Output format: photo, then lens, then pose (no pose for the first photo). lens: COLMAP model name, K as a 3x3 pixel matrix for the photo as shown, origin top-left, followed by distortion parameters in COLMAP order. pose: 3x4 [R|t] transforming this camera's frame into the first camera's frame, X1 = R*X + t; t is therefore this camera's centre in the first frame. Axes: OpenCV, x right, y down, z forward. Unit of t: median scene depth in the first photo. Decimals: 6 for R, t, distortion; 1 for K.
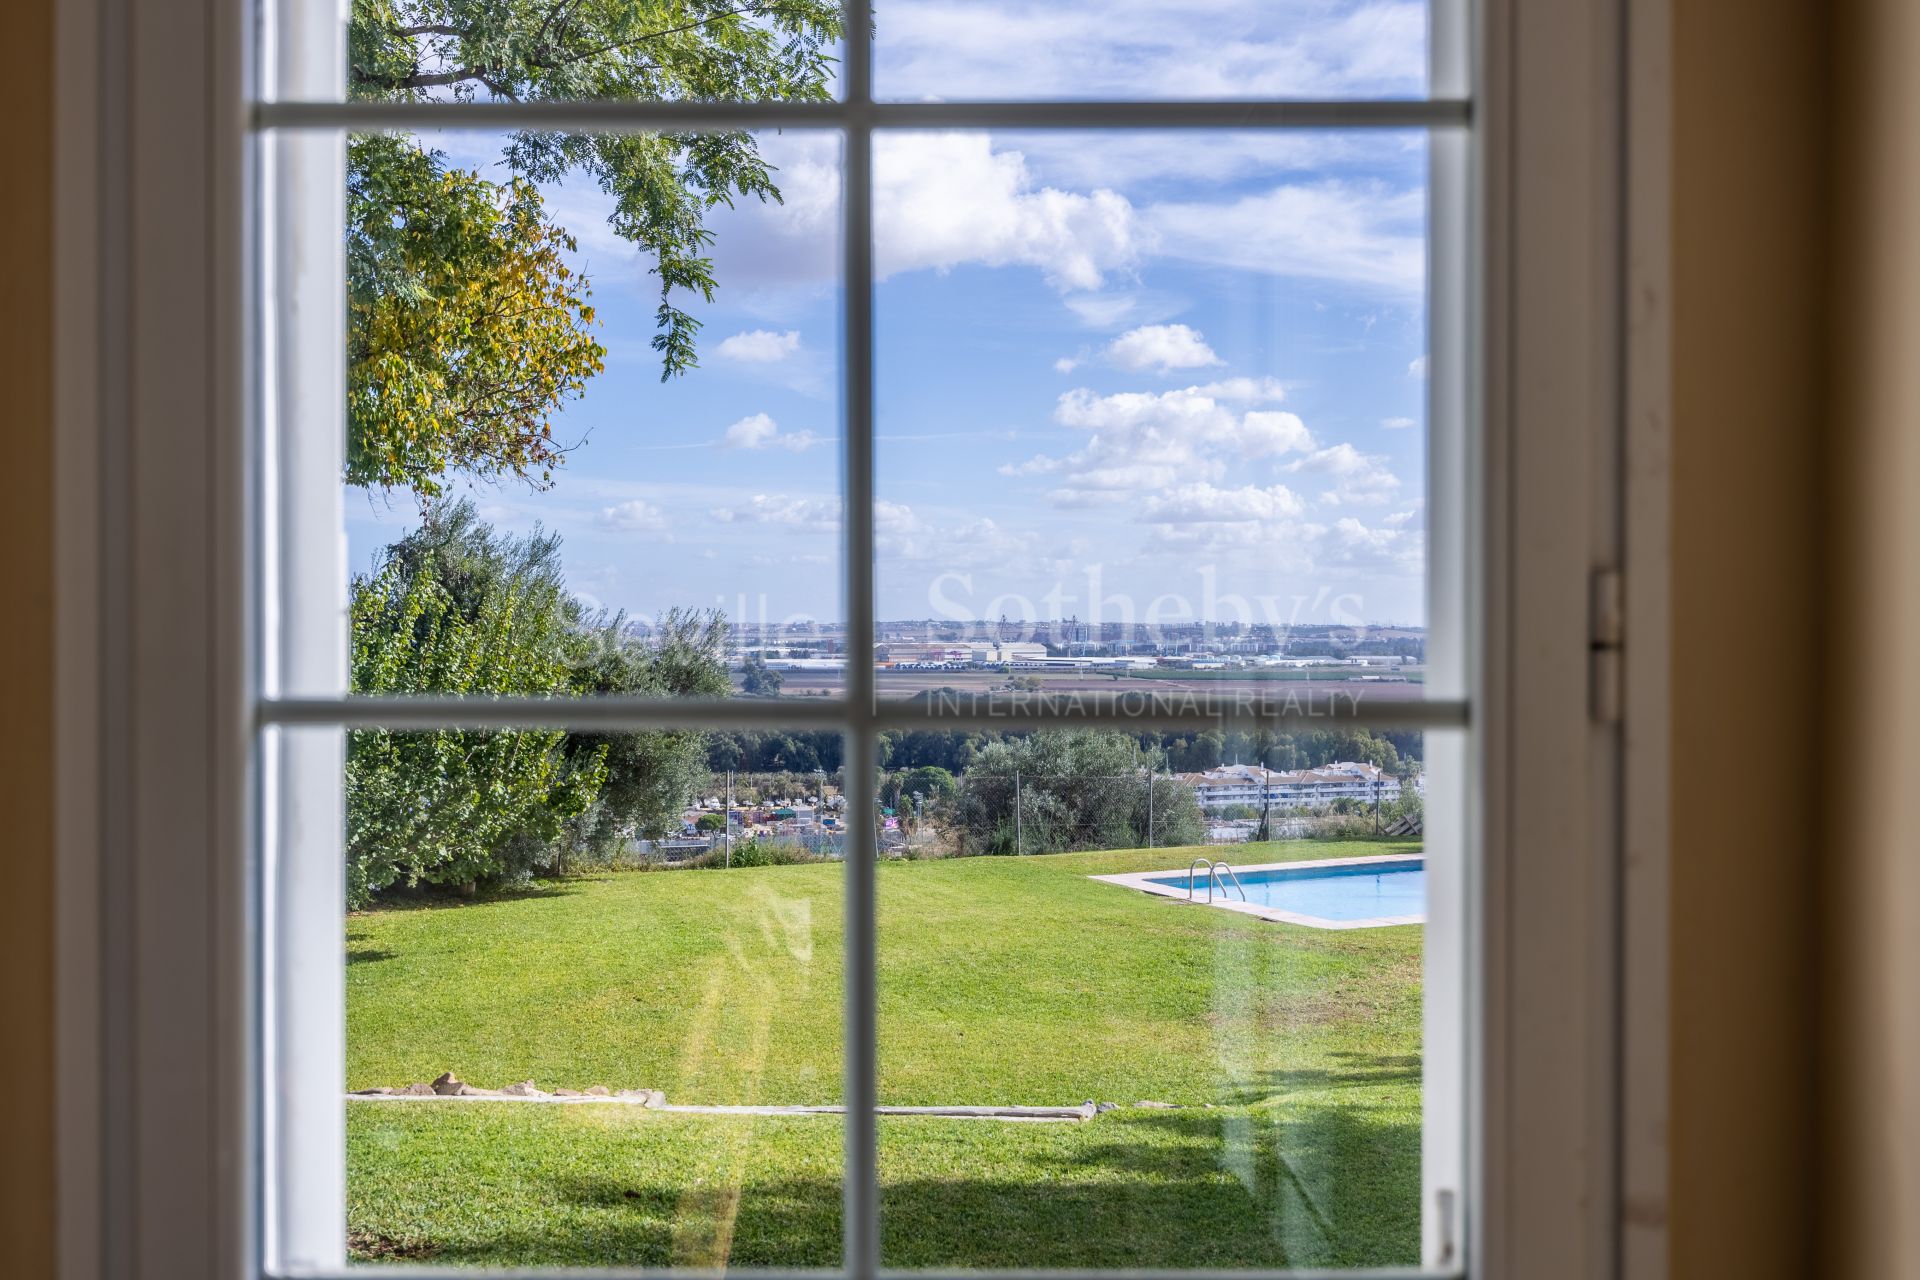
lens RADIAL K [[1089.6, 0, 960.0], [0, 1089.6, 640.0], [0, 0, 1]] dist [-0.017562, 0.000100]
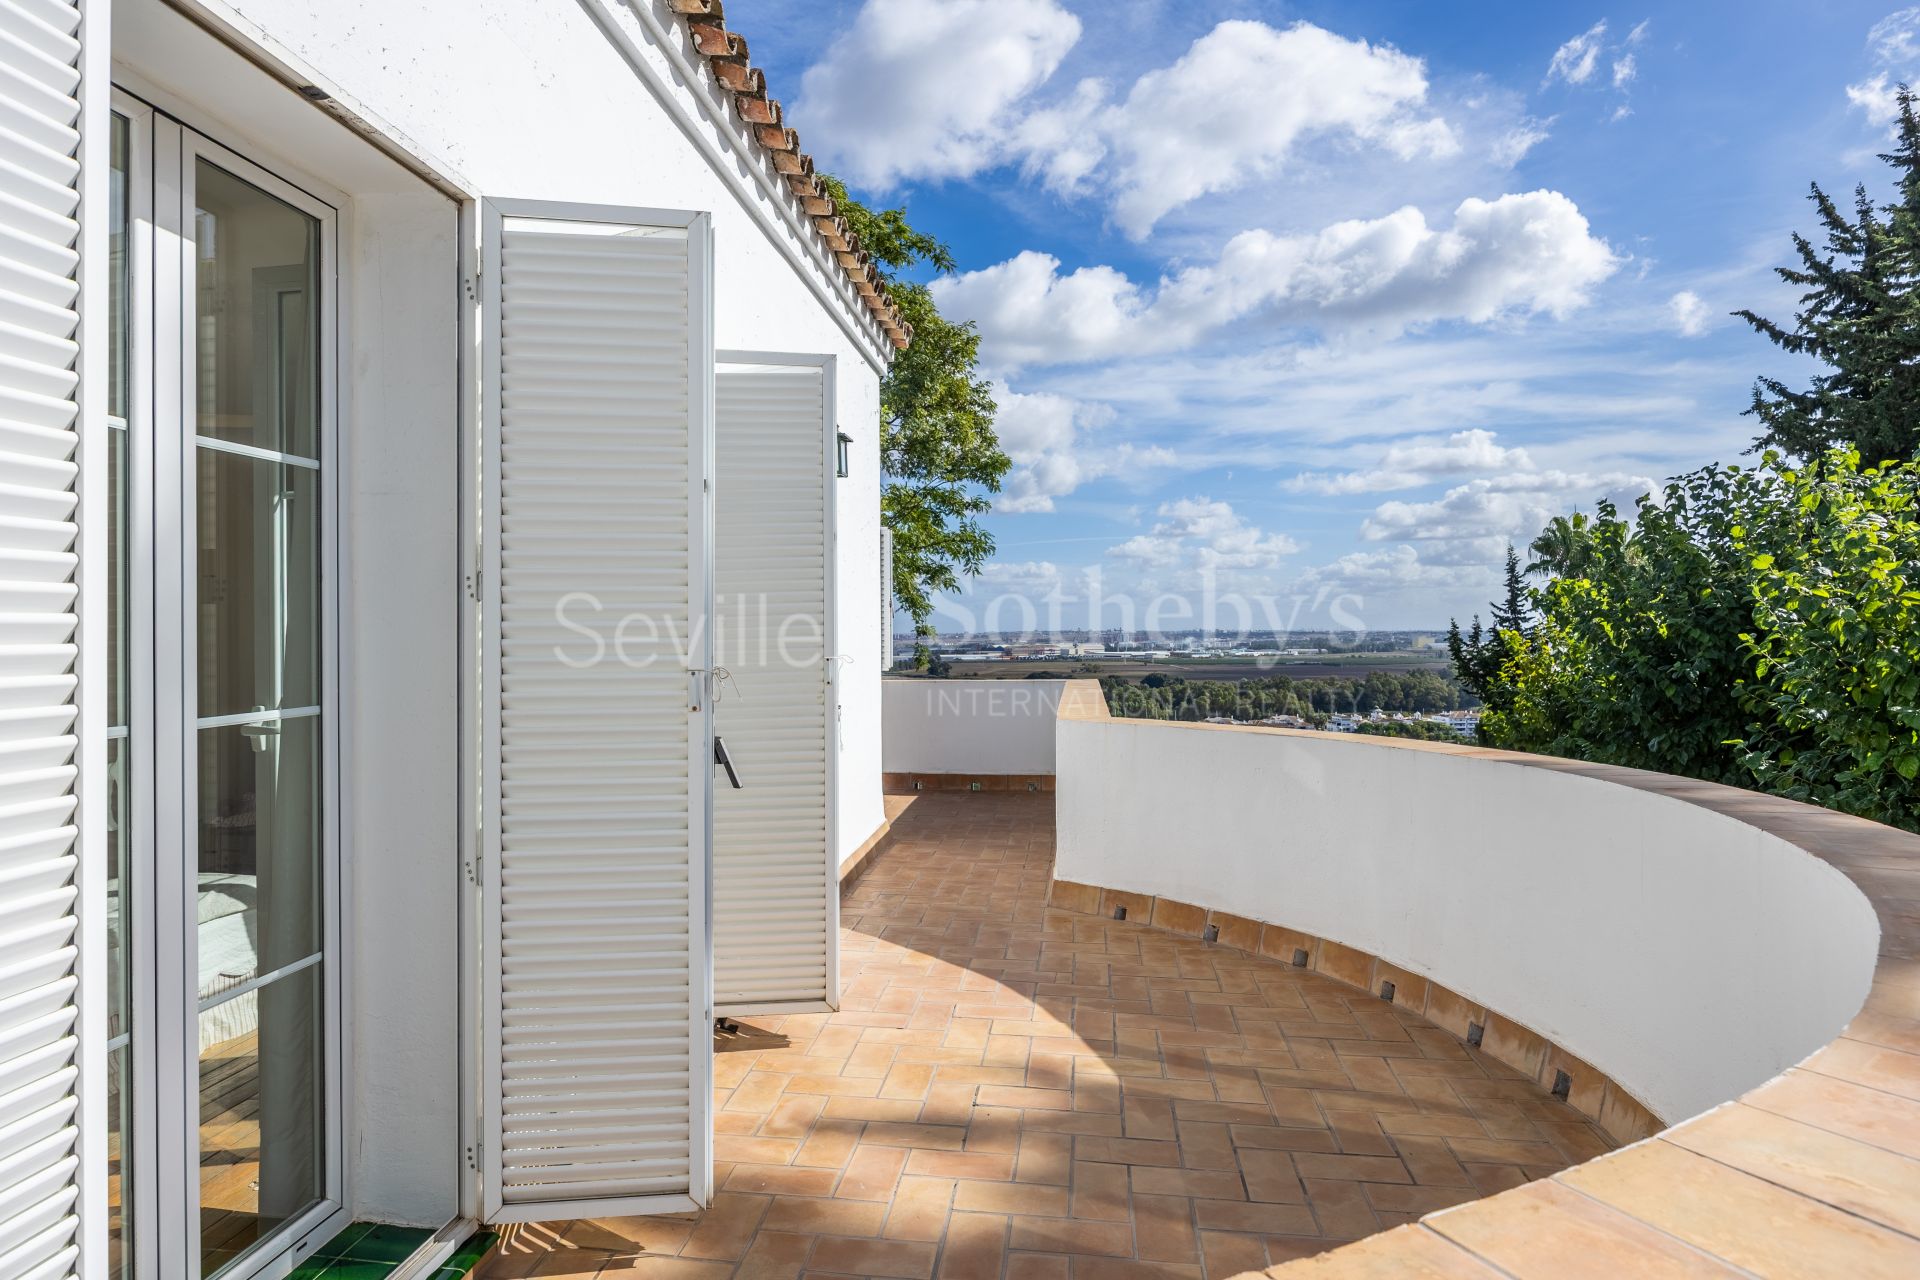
lens RADIAL K [[1089.6, 0, 960.0], [0, 1089.6, 640.0], [0, 0, 1]] dist [-0.017562, 0.000100]
pose [[0.999926, -0.012017, -0.002023, -0.136806], [0.012011, 0.999923, -0.003100, 0.000052], [0.002060, 0.003076, 0.999993, -0.664906]]
